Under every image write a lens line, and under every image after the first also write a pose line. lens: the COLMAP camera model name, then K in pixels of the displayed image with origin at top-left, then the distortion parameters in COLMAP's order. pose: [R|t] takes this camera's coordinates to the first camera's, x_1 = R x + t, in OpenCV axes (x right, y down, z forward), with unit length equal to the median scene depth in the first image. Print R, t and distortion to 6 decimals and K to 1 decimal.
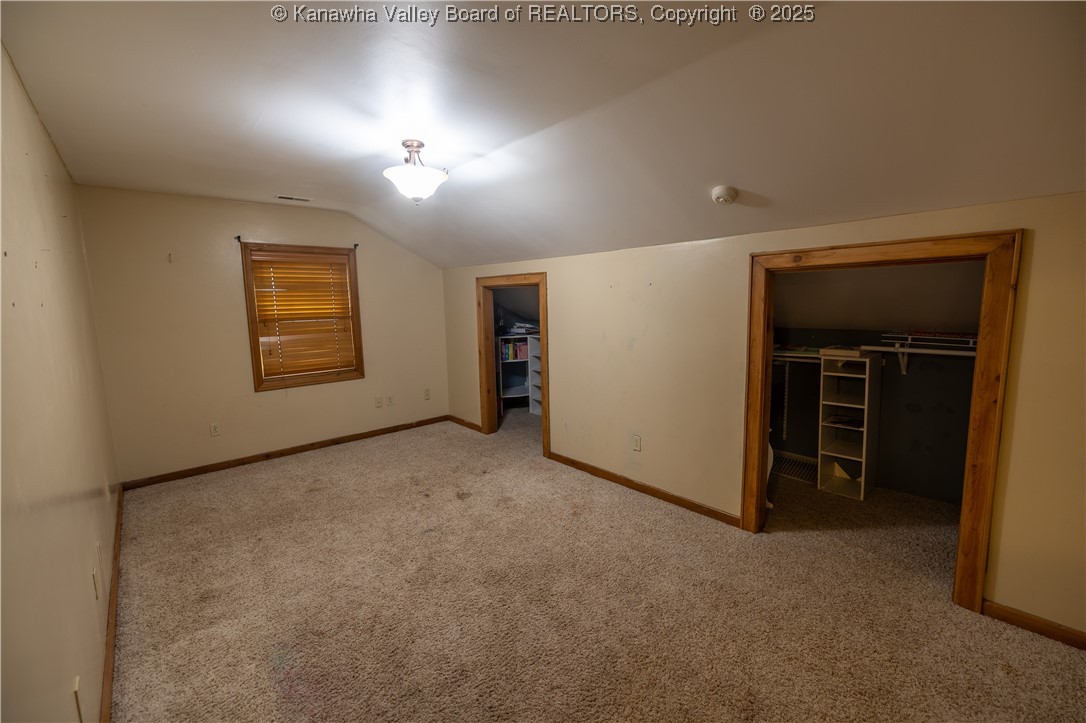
lens RADIAL K [[451.4, 0, 547.1], [0, 451.4, 356.3], [0, 0, 1]] dist [-0.001324, 0.000196]
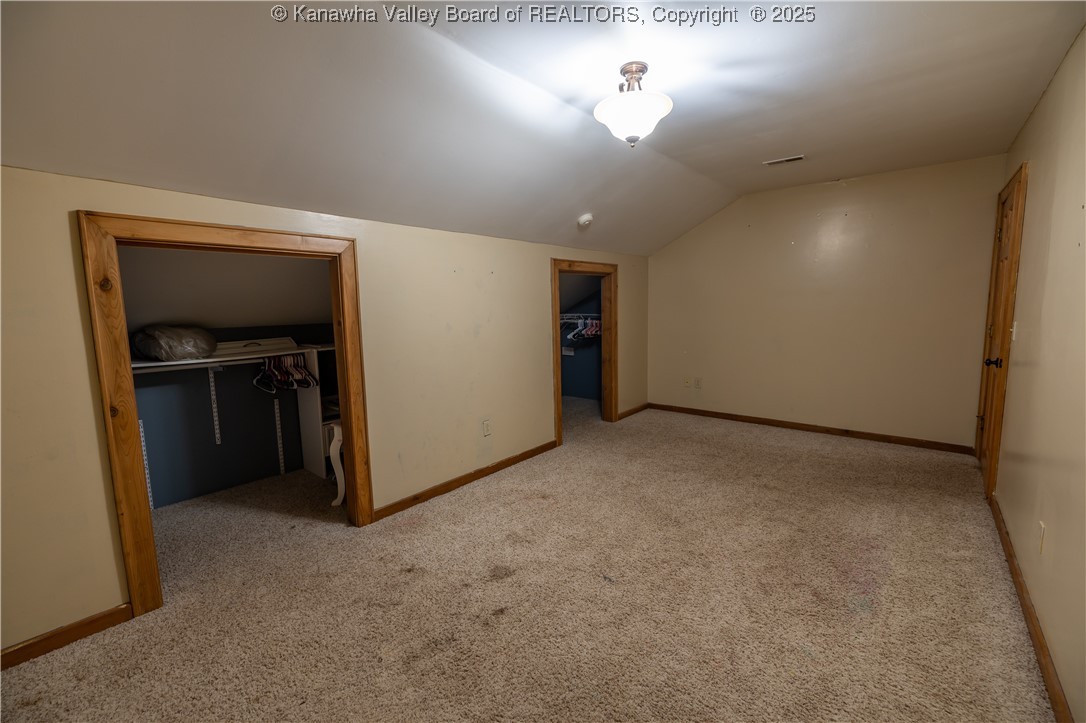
lens RADIAL K [[451.4, 0, 547.1], [0, 451.4, 356.3], [0, 0, 1]] dist [-0.001324, 0.000196]
pose [[-0.145309, -0.089906, 0.985293, -0.841310], [0.147672, 0.982737, 0.111451, -0.061972], [-0.978304, 0.161695, -0.129523, 1.014215]]
